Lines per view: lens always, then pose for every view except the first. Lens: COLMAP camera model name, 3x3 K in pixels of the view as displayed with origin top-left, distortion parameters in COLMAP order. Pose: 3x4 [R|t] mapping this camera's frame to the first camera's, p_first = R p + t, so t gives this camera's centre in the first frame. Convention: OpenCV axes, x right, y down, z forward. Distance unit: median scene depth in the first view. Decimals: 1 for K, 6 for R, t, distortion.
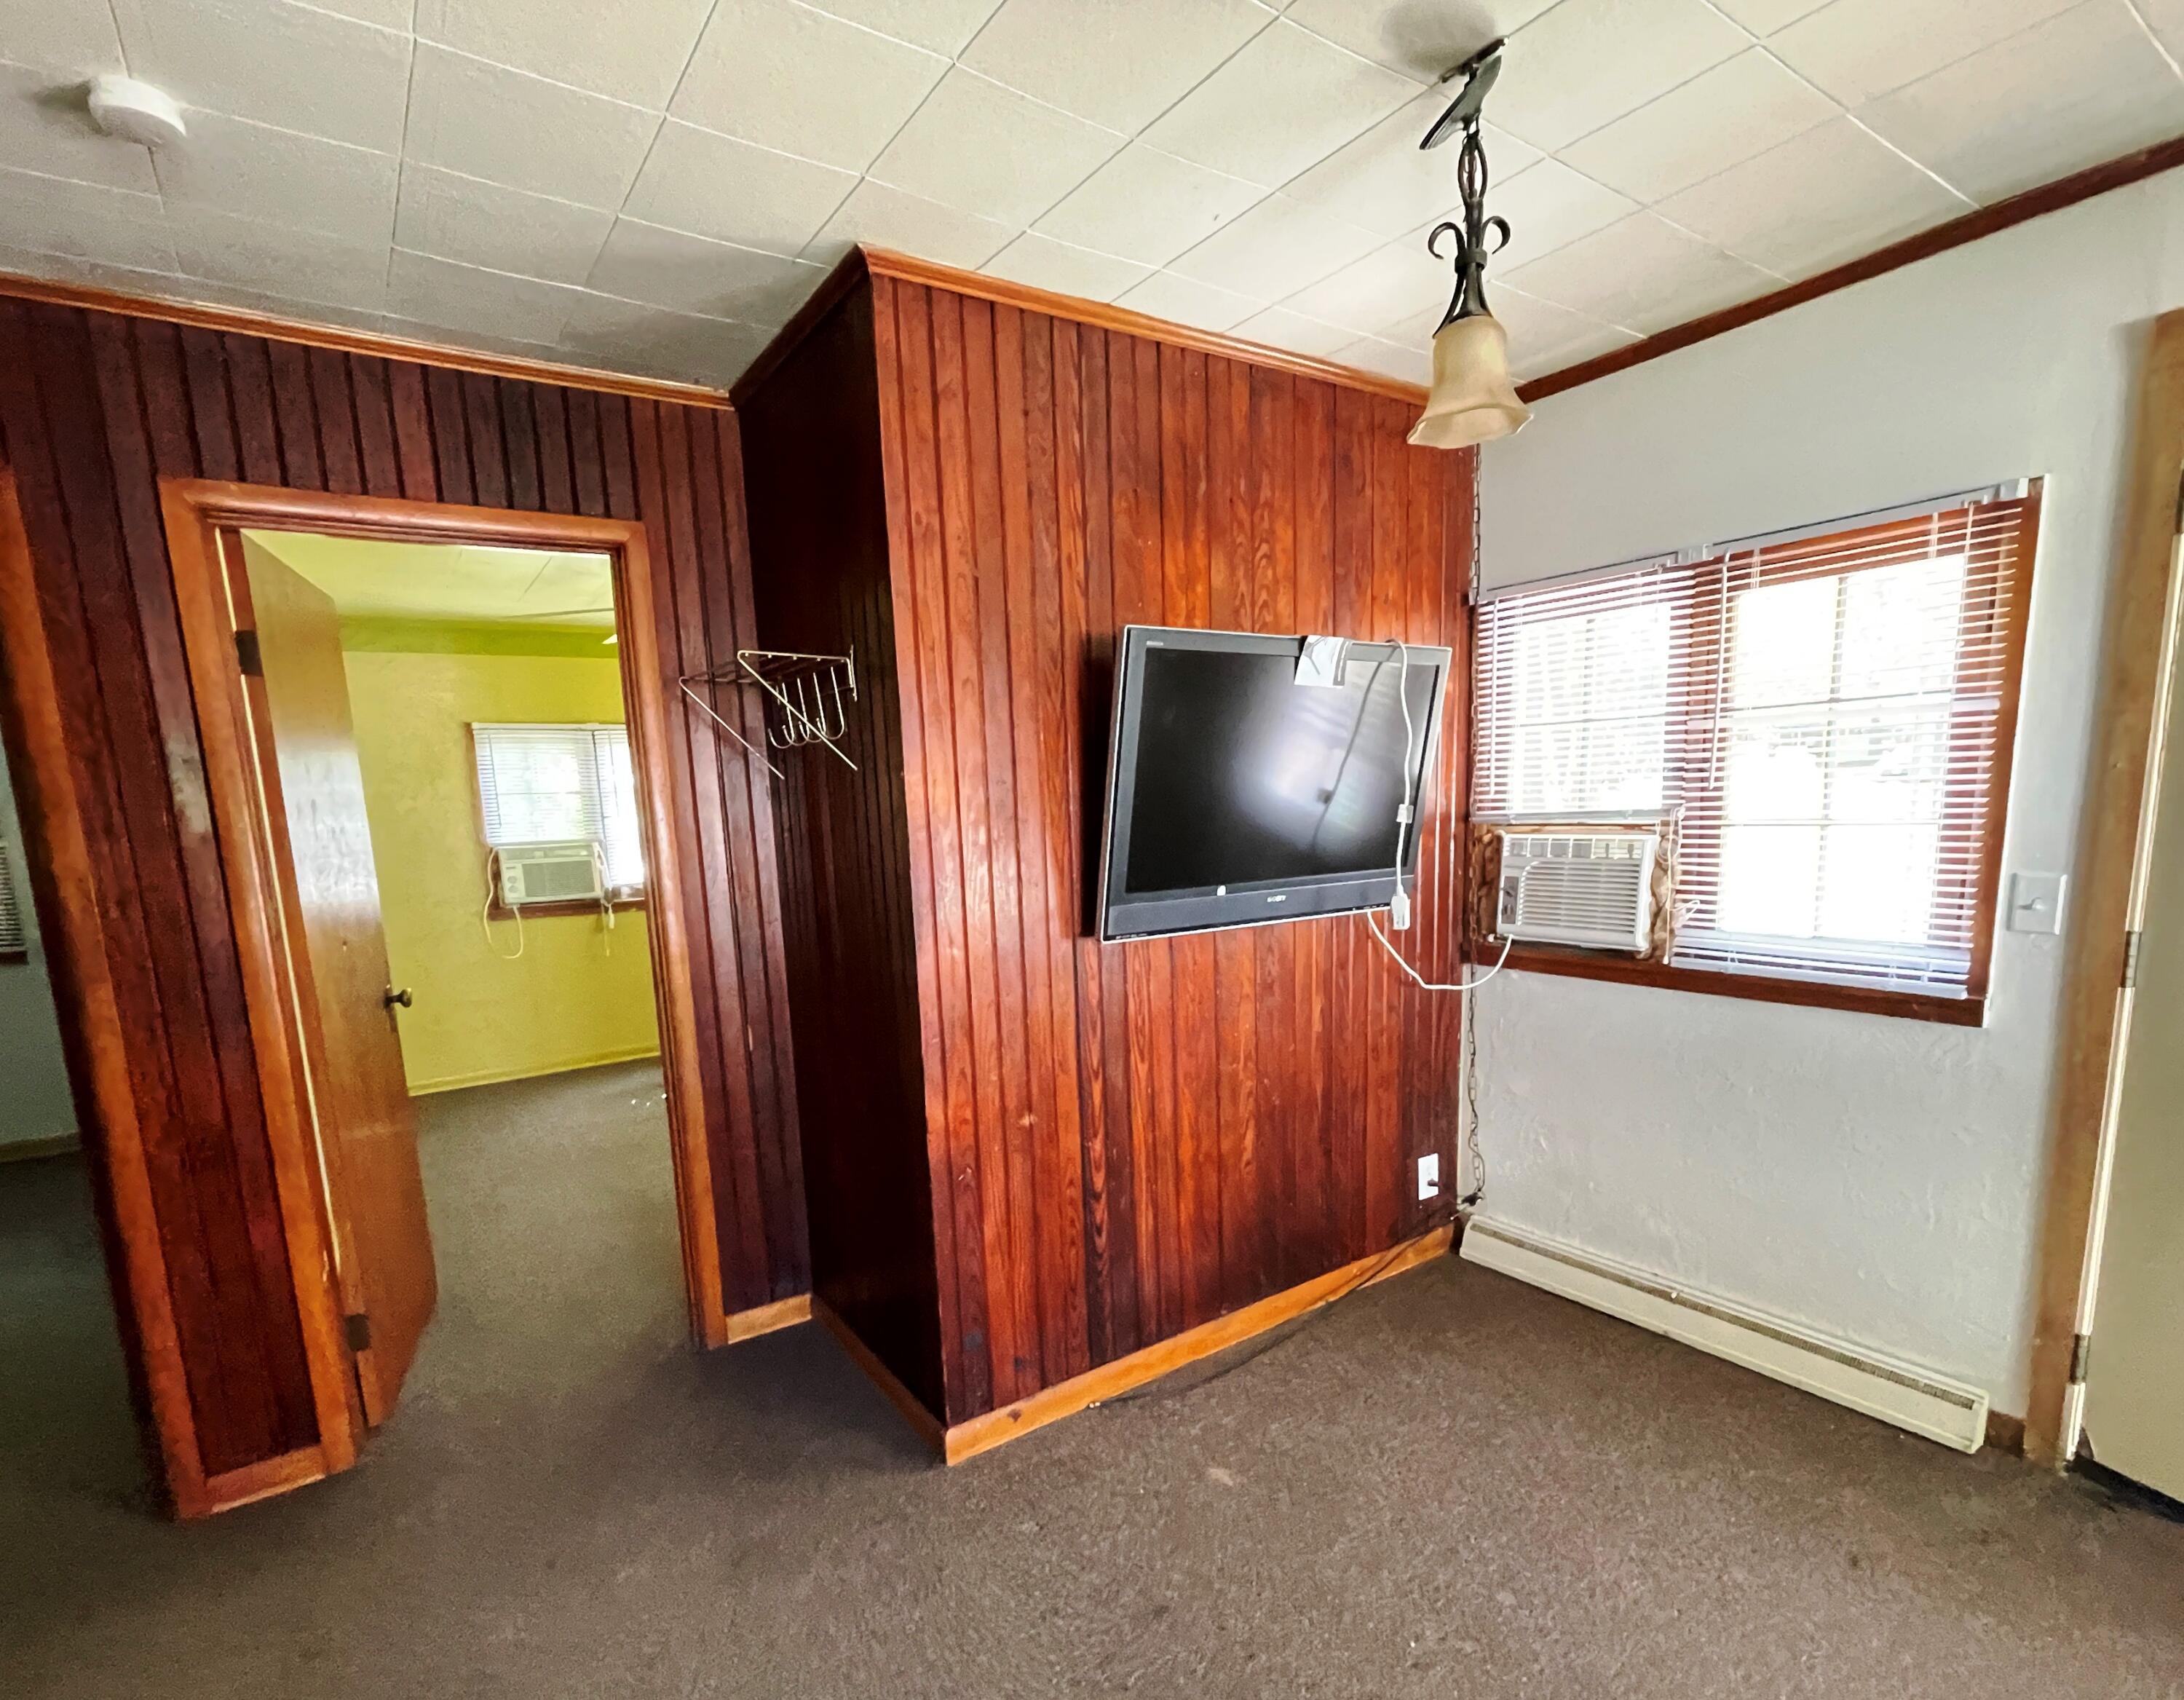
lens RADIAL K [[1071.9, 0, 1077.2], [0, 1071.9, 974.4], [0, 0, 1]] dist [0.013066, -0.000384]
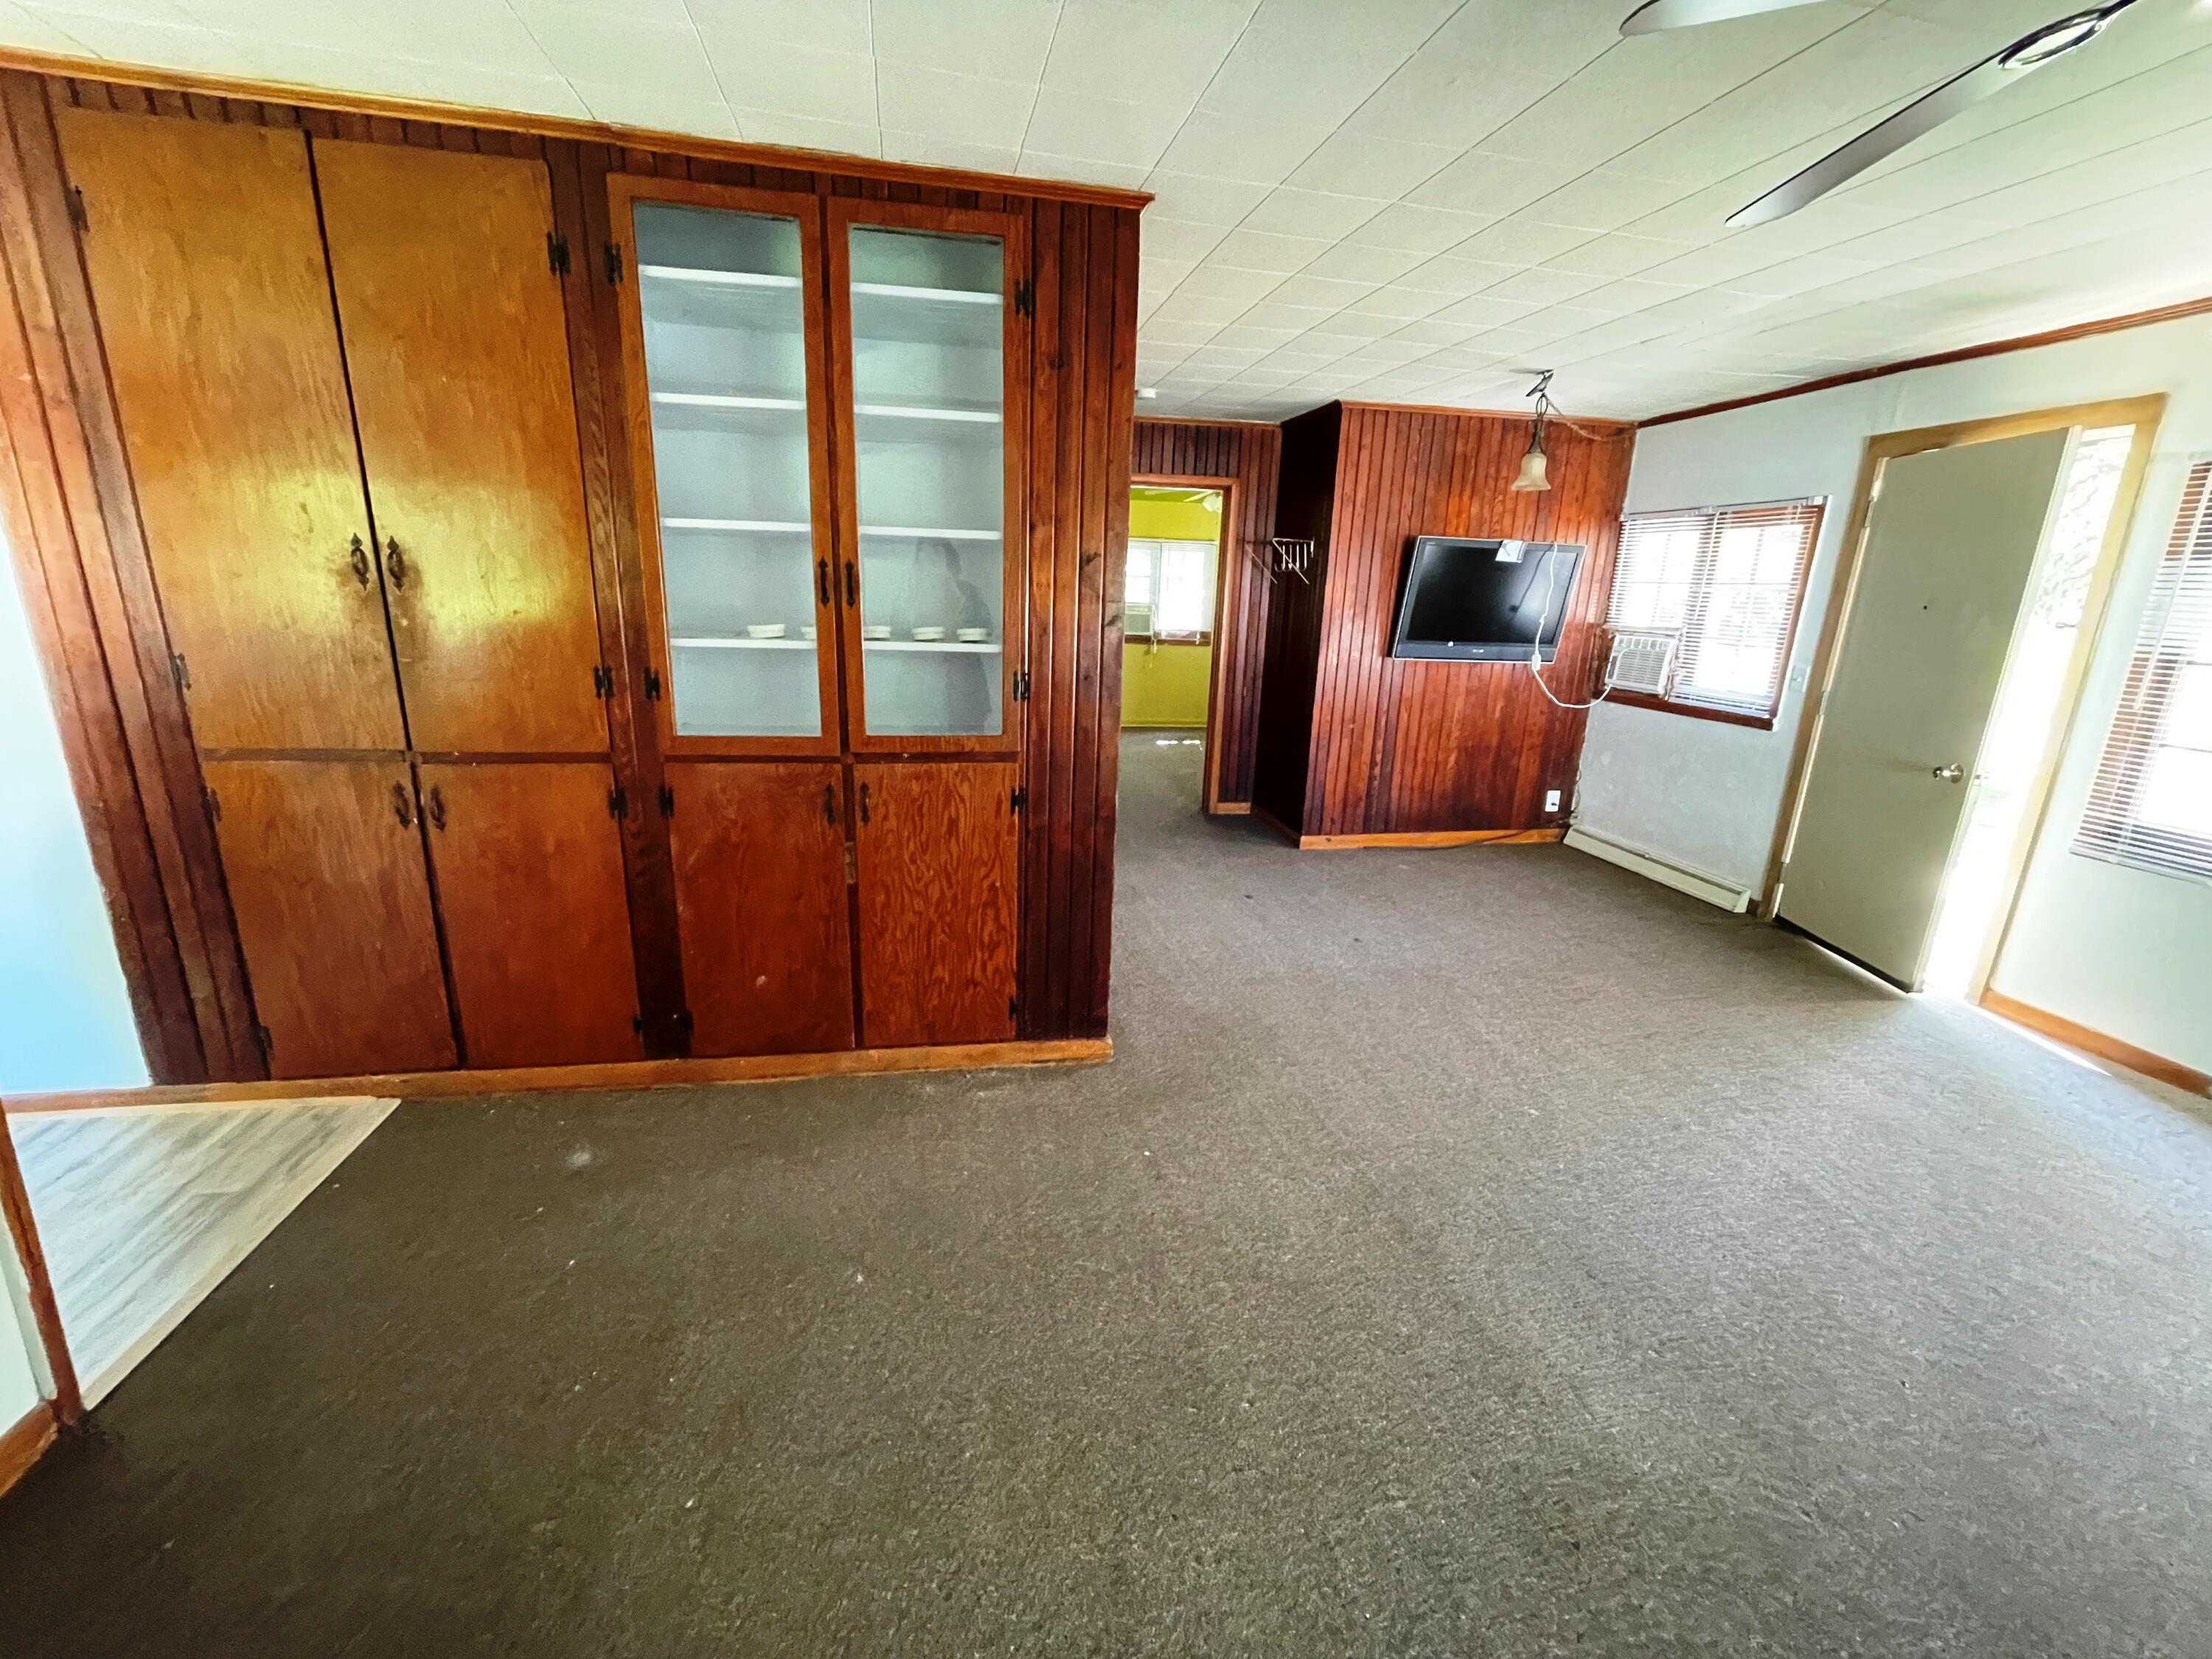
lens RADIAL K [[887.4, 0, 1096.5], [0, 887.4, 822.3], [0, 0, 1]] dist [0.000264, 0.000401]
pose [[0.913600, 0.170387, -0.369193, 0.207862], [-0.133720, 0.983365, 0.122932, 0.173609], [0.383997, -0.062942, 0.921186, -1.151306]]
